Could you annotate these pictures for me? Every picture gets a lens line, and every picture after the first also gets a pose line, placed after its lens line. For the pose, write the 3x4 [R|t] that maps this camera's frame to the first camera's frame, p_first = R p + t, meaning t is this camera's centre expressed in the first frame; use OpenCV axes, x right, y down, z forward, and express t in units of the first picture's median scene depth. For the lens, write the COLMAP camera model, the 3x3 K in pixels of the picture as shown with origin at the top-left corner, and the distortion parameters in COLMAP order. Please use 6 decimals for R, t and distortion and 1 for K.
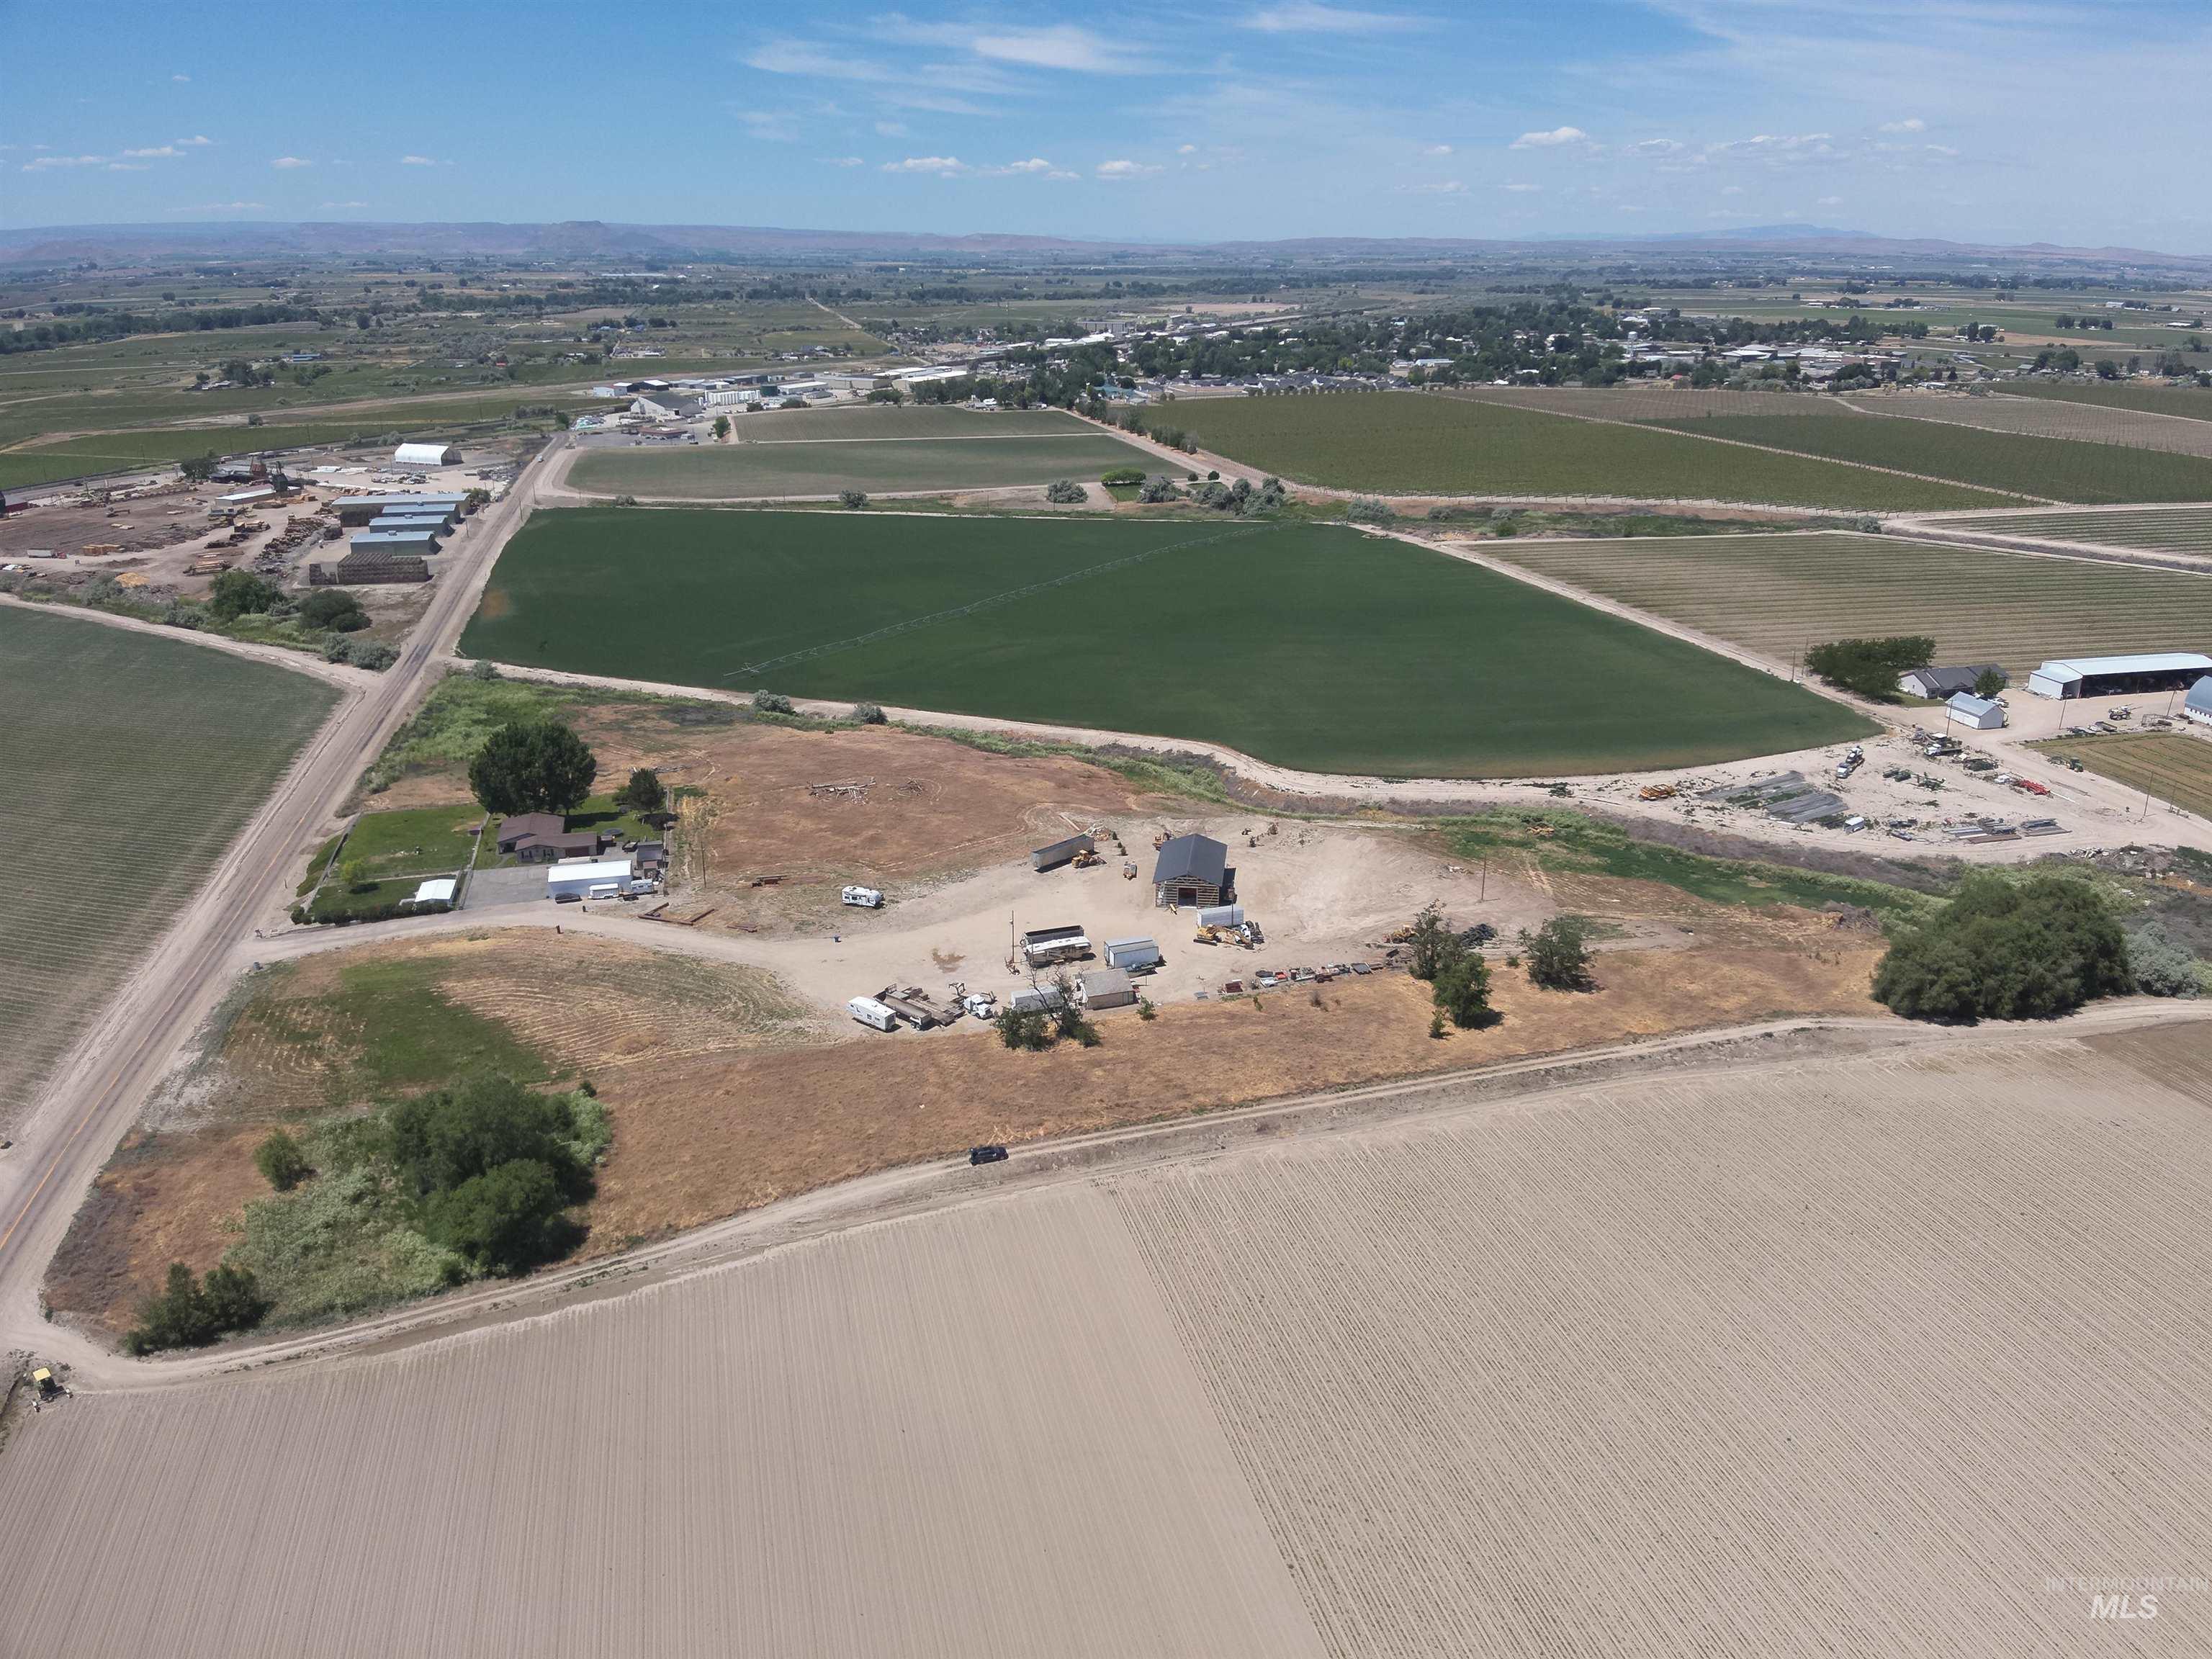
lens RADIAL K [[1589.9, 0, 1119.8], [0, 1589.9, 822.8], [0, 0, 1]] dist [0.172594, -0.321978]
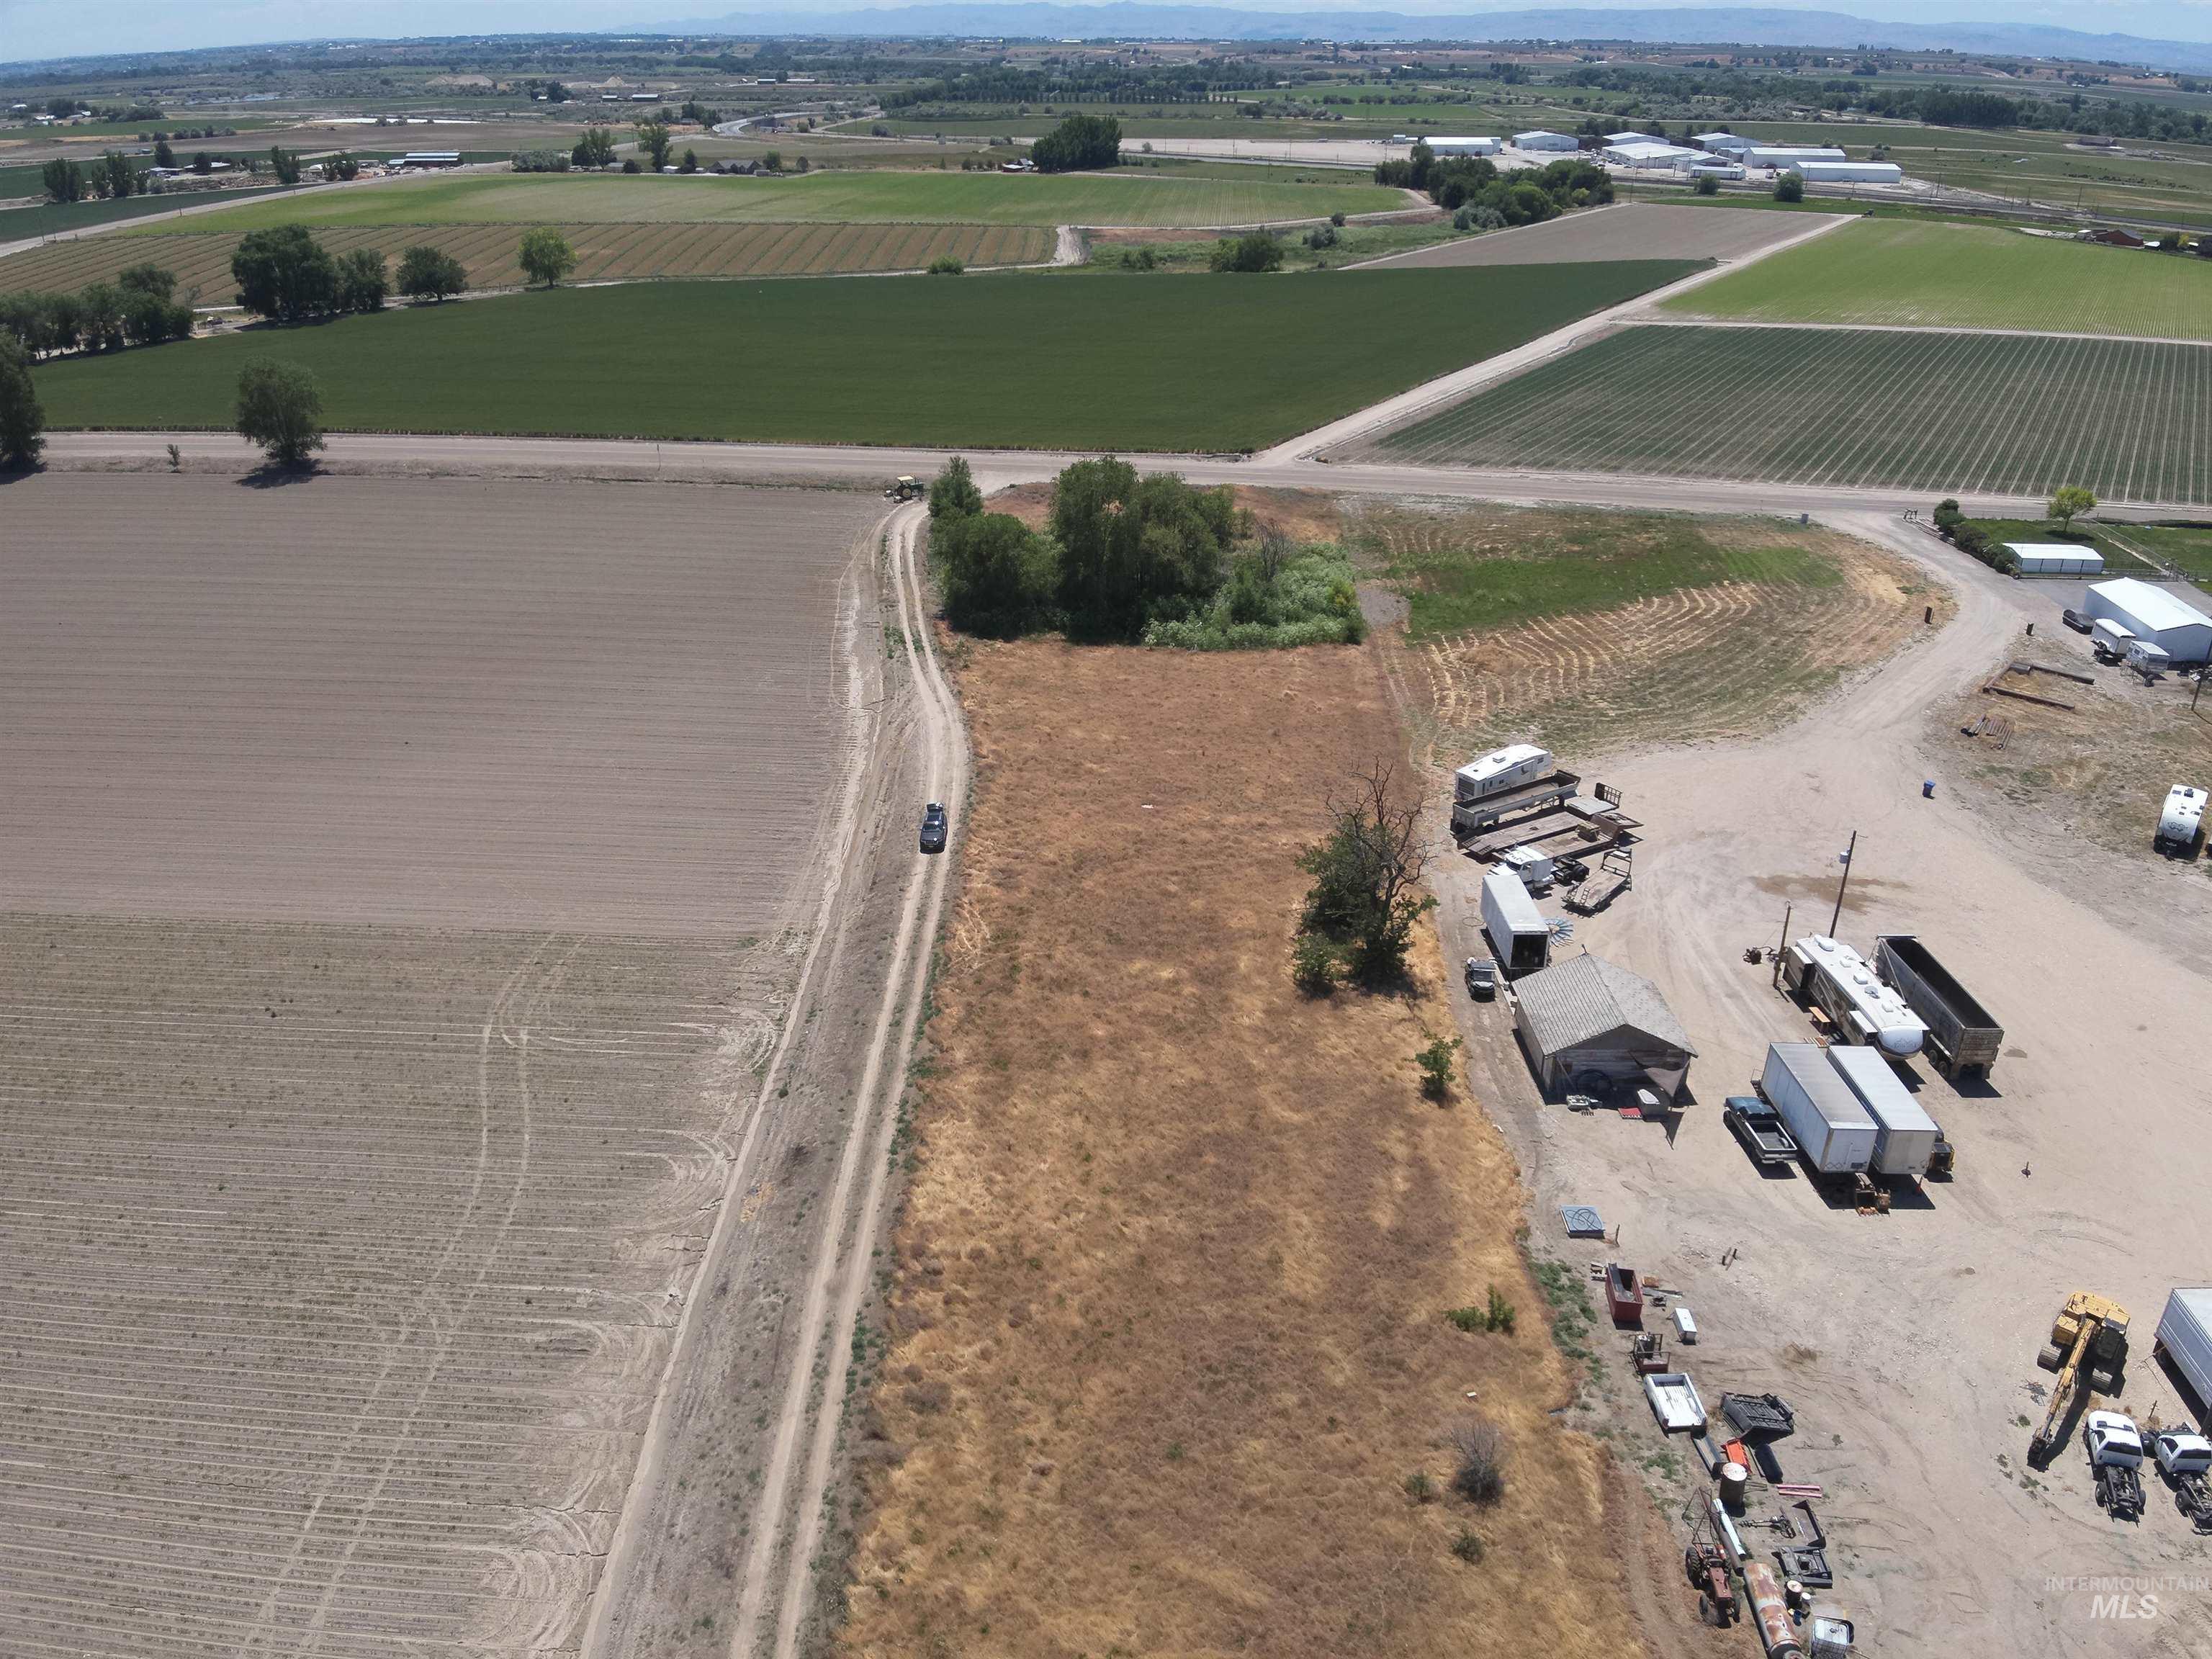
lens RADIAL K [[1599.9, 0, 1120.2], [0, 1599.9, 826.7], [0, 0, 1]] dist [0.108411, -0.201340]
pose [[-0.296389, 0.413802, -0.860768, 0.240625], [-0.325729, 0.803431, 0.498397, -0.060718], [0.897805, 0.428096, -0.103340, 0.701236]]
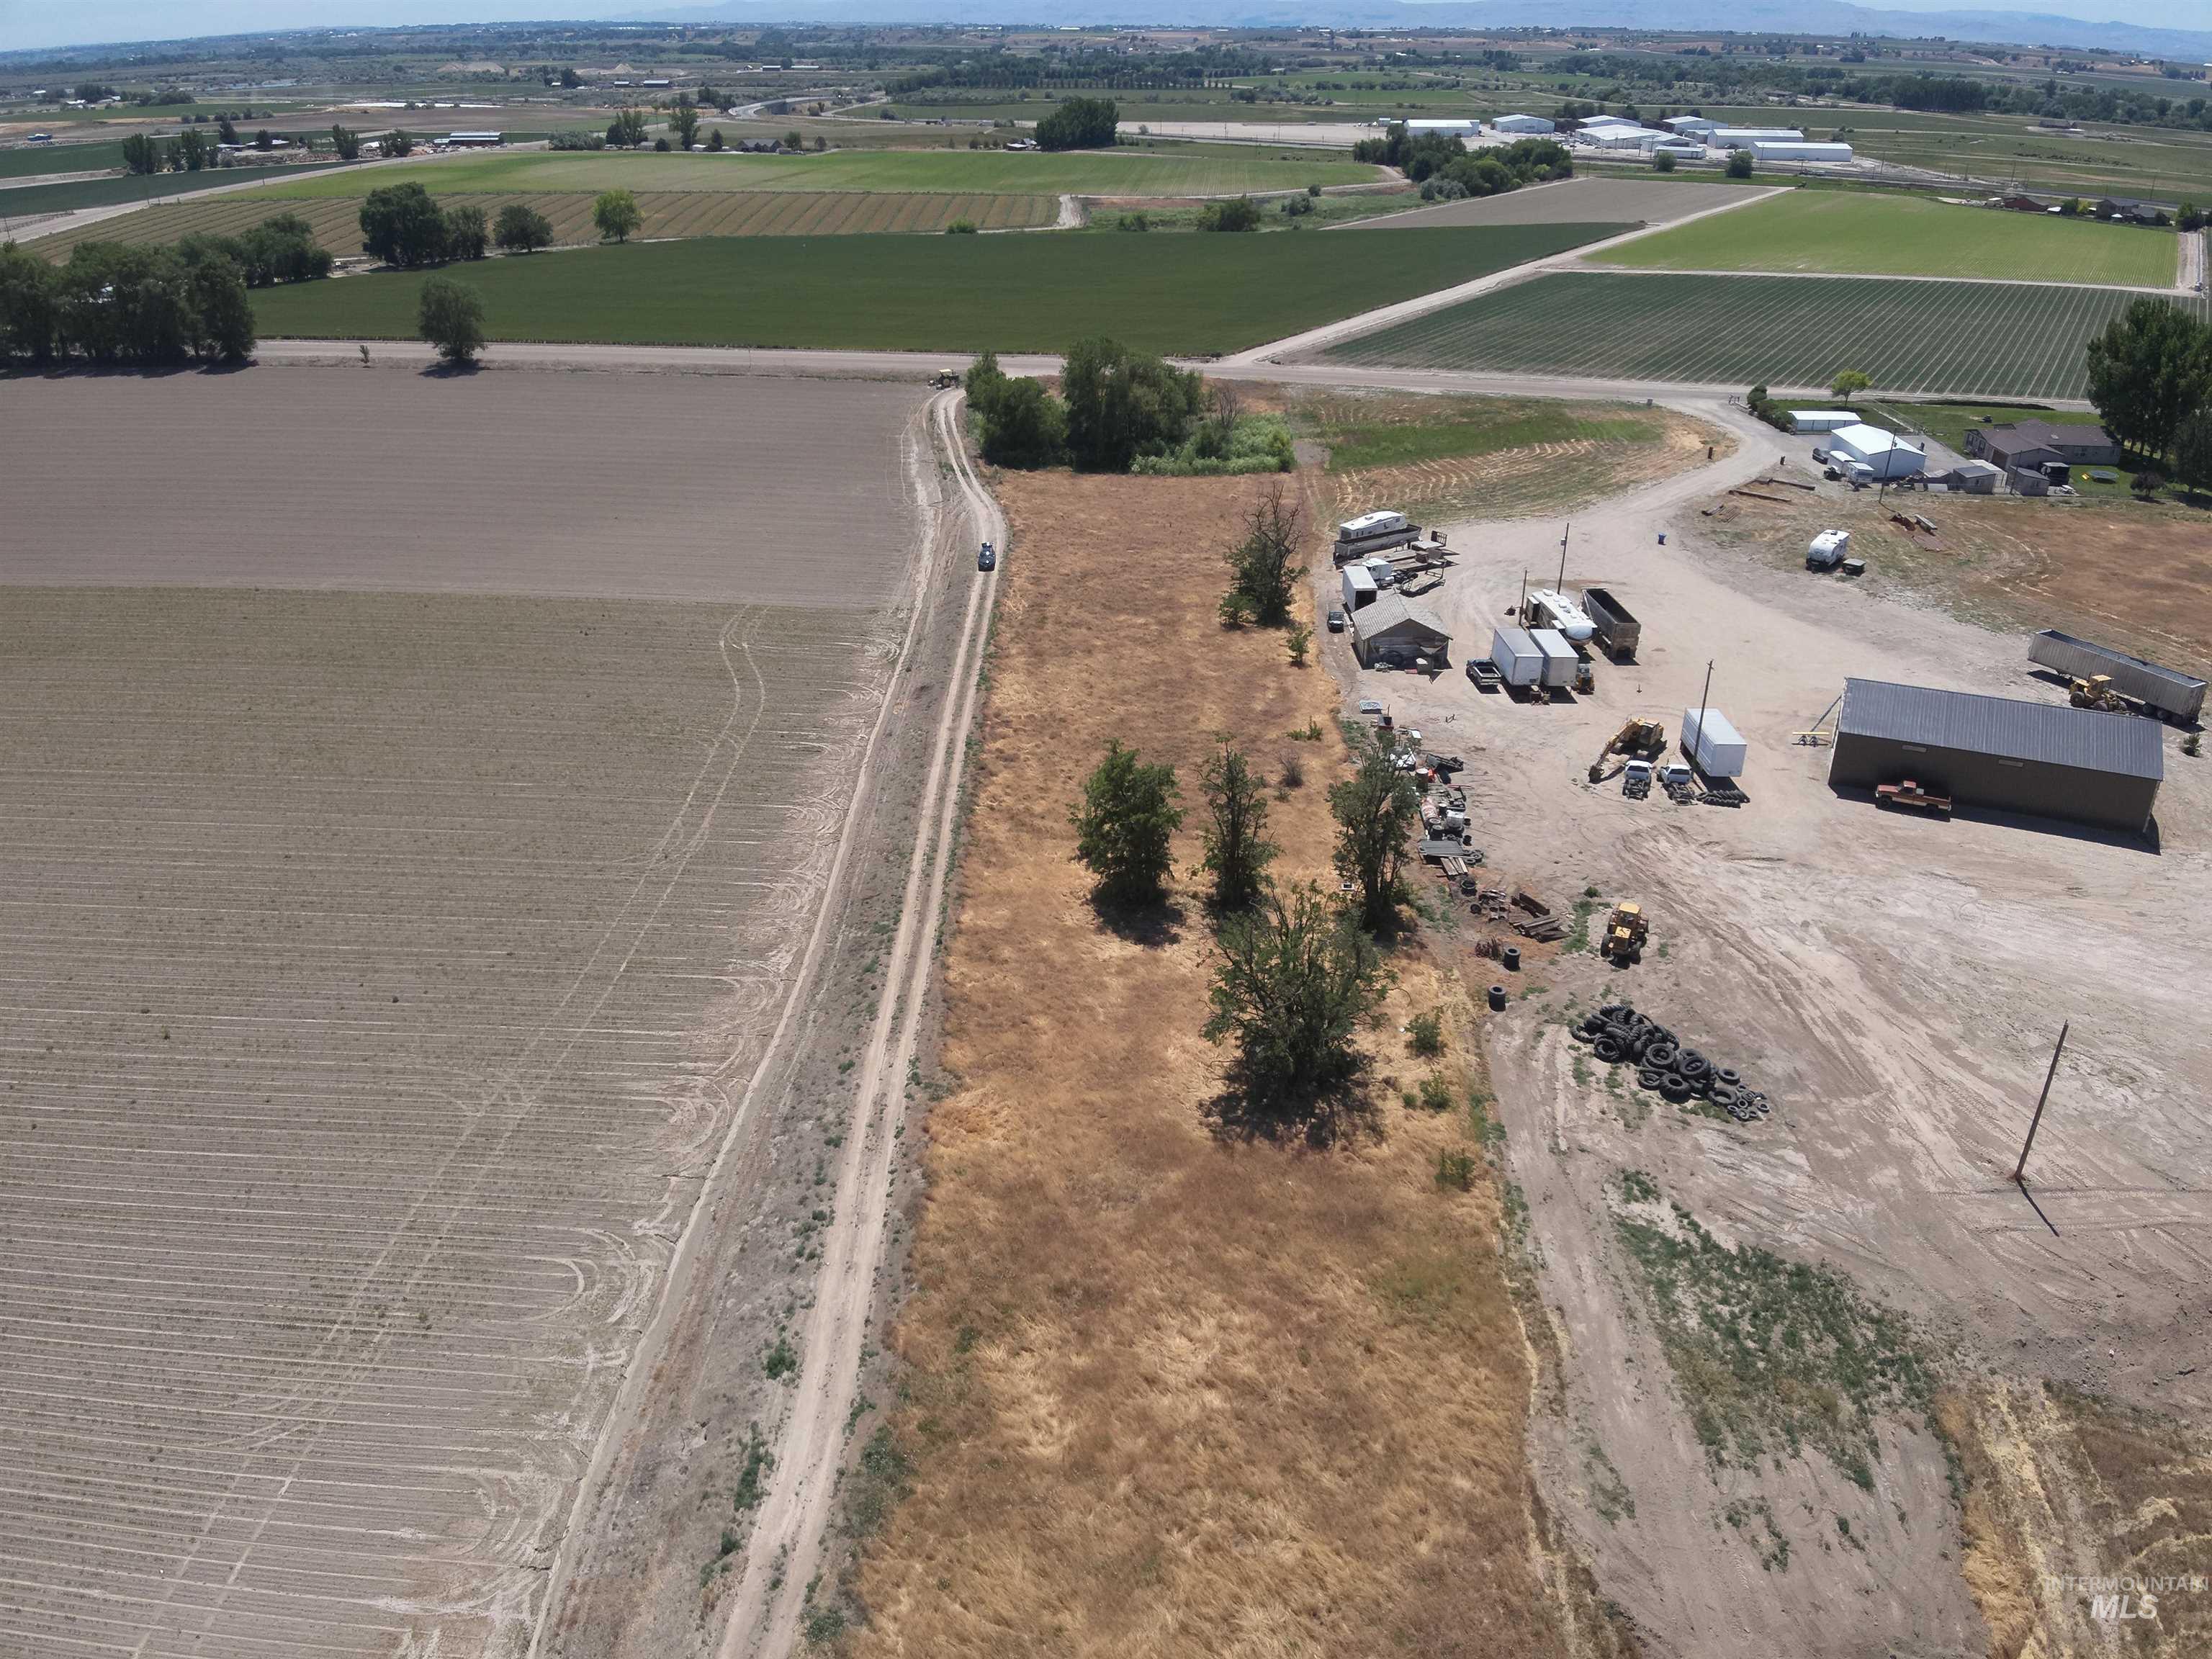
lens RADIAL K [[1599.9, 0, 1120.2], [0, 1599.9, 826.7], [0, 0, 1]] dist [0.108411, -0.201340]
pose [[-0.295649, 0.419255, -0.858380, 0.429380], [-0.325731, 0.800458, 0.503155, -0.080416], [0.898048, 0.428359, -0.100090, 0.759135]]
